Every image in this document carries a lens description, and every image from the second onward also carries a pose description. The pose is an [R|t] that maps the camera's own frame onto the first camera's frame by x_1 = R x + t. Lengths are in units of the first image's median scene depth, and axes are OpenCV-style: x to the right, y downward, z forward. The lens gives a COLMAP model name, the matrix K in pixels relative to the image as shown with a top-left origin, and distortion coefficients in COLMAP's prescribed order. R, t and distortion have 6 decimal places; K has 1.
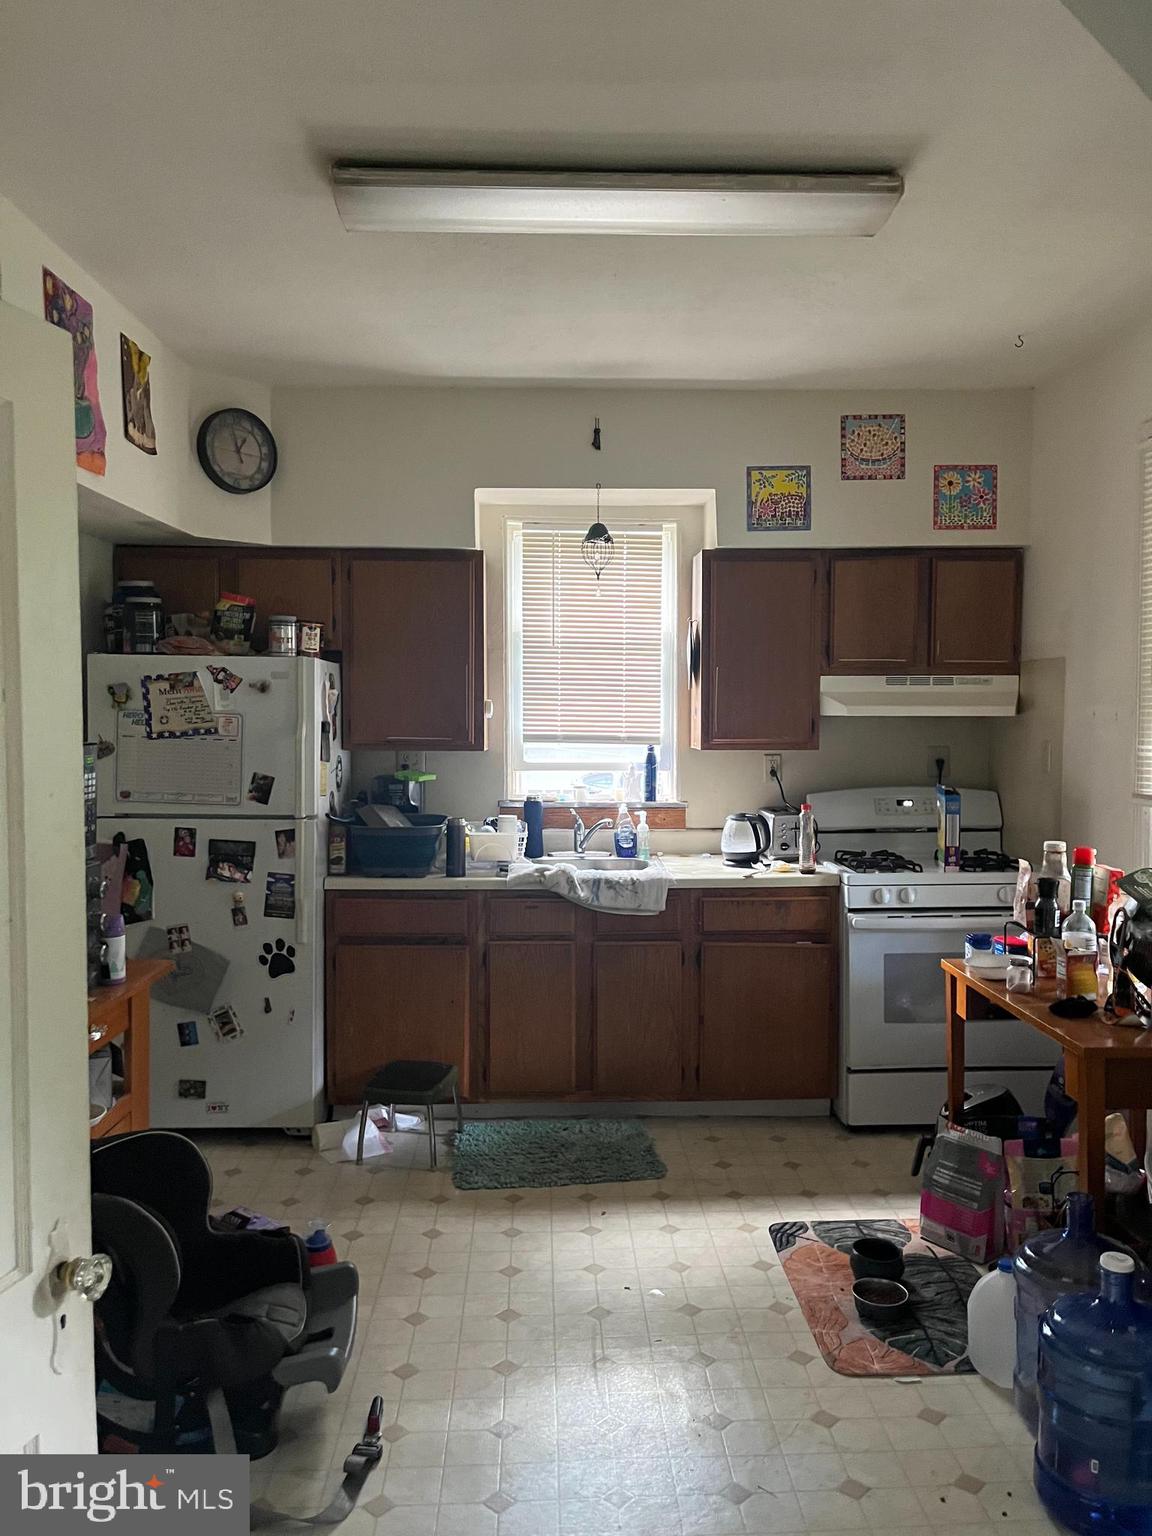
lens RADIAL K [[1142.6, 0, 578.0], [0, 1142.6, 766.5], [0, 0, 1]] dist [0.058414, -0.080322]
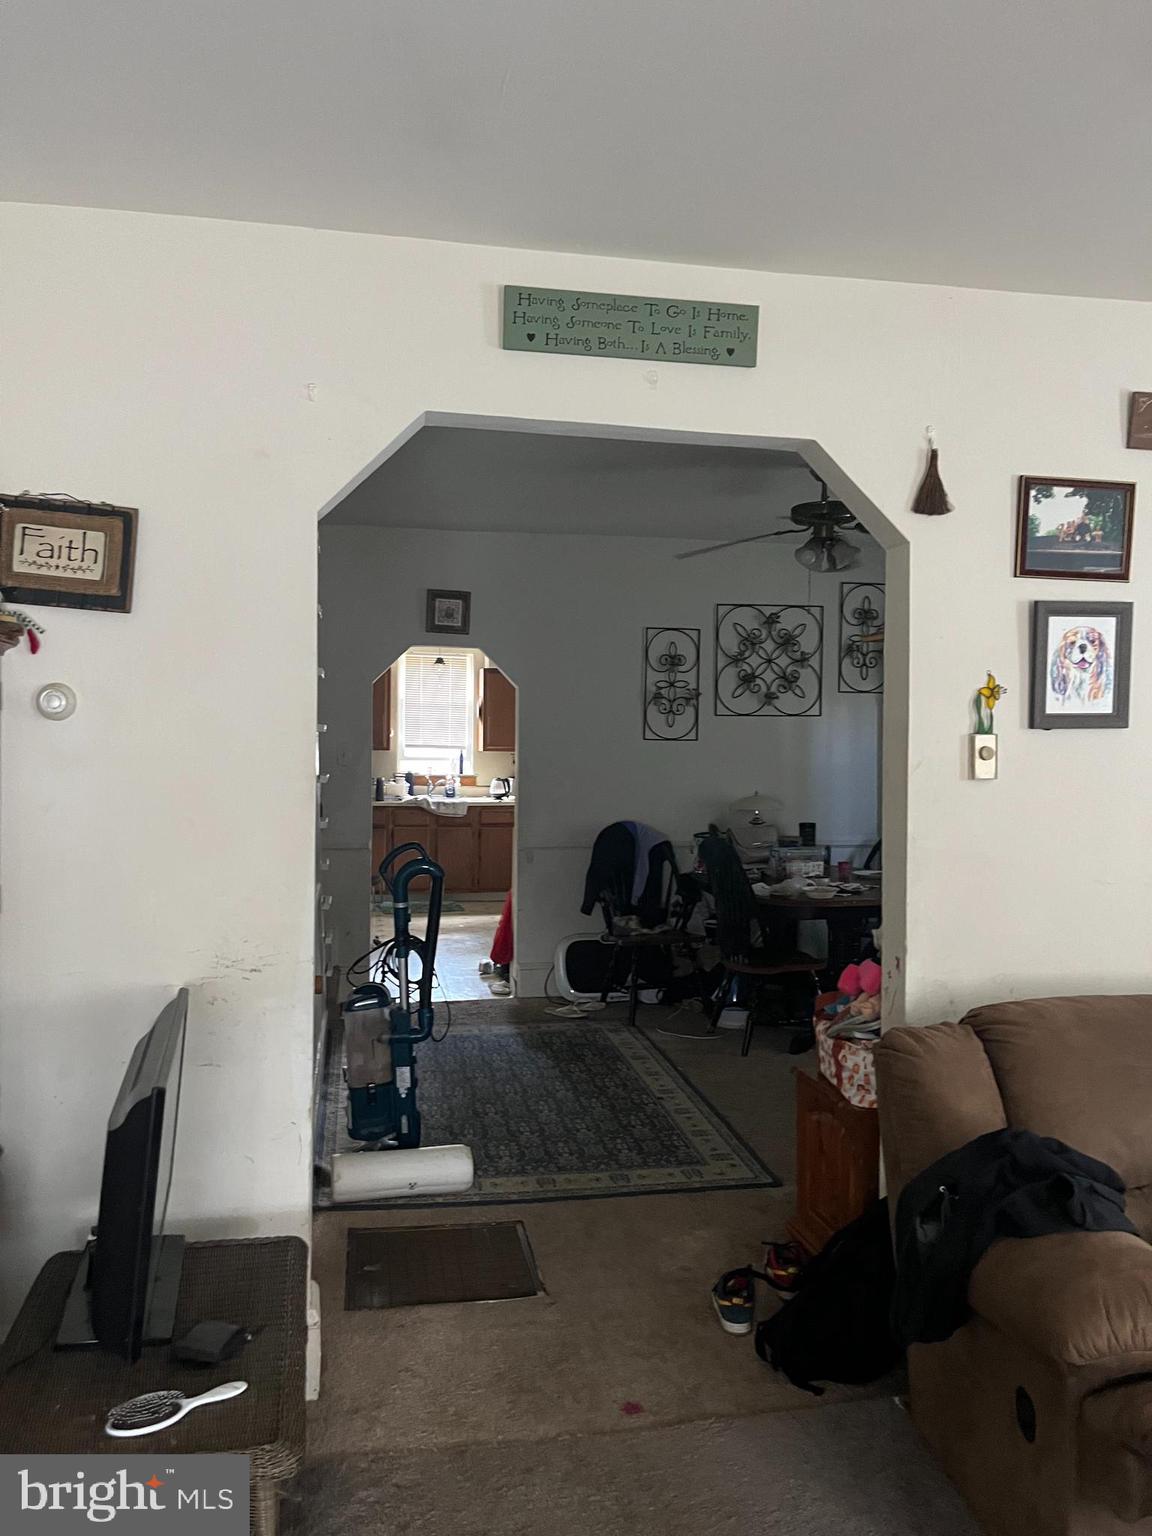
lens RADIAL K [[1142.6, 0, 576.7], [0, 1142.6, 769.8], [0, 0, 1]] dist [0.058414, -0.080322]
pose [[0.987253, 0.010363, 0.158824, -0.077104], [-0.006720, 0.999702, -0.023452, 0.079187], [-0.159020, 0.022085, 0.987028, -1.395227]]
